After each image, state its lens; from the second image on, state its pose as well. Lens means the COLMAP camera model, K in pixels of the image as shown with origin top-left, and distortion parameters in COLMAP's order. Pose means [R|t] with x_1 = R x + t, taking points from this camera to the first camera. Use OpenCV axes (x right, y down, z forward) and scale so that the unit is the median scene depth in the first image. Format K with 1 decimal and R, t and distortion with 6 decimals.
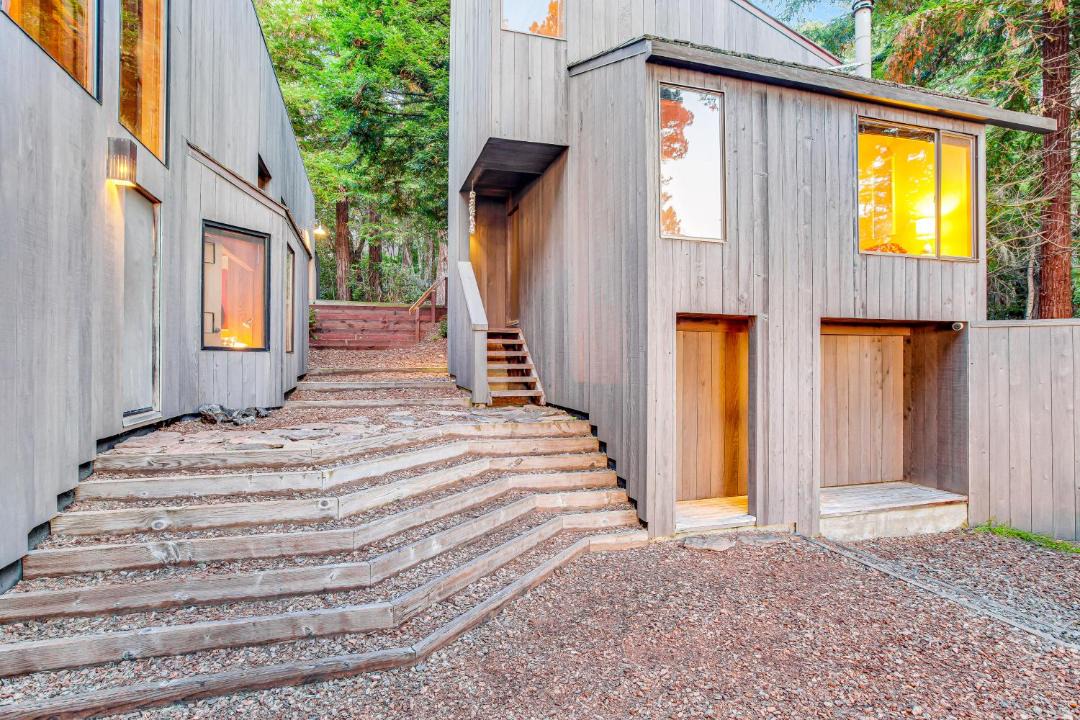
lens RADIAL K [[577.4, 0, 540.0], [0, 577.4, 360.0], [0, 0, 1]] dist [-0.001389, -0.000229]
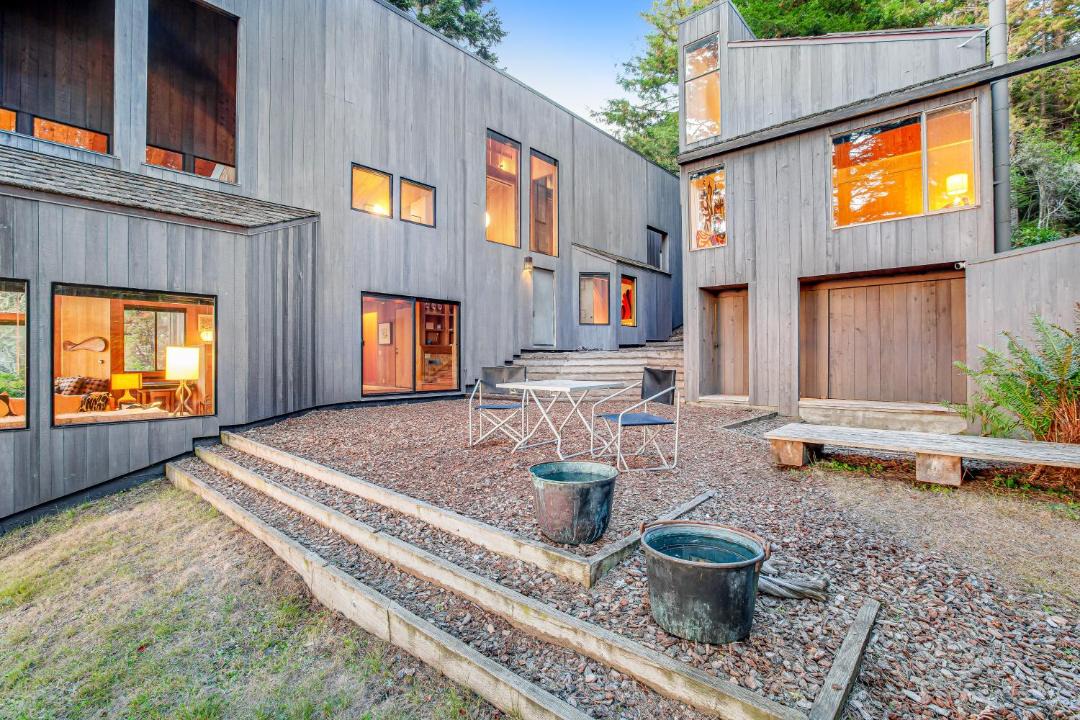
lens RADIAL K [[494.6, 0, 540.0], [0, 494.6, 360.0], [0, 0, 1]] dist [-0.000644, -0.000041]
pose [[0.524375, -0.001365, -0.851486, 1.281843], [0.003274, 0.999995, 0.000414, 0.148898], [0.851481, -0.003005, 0.524377, -0.302321]]
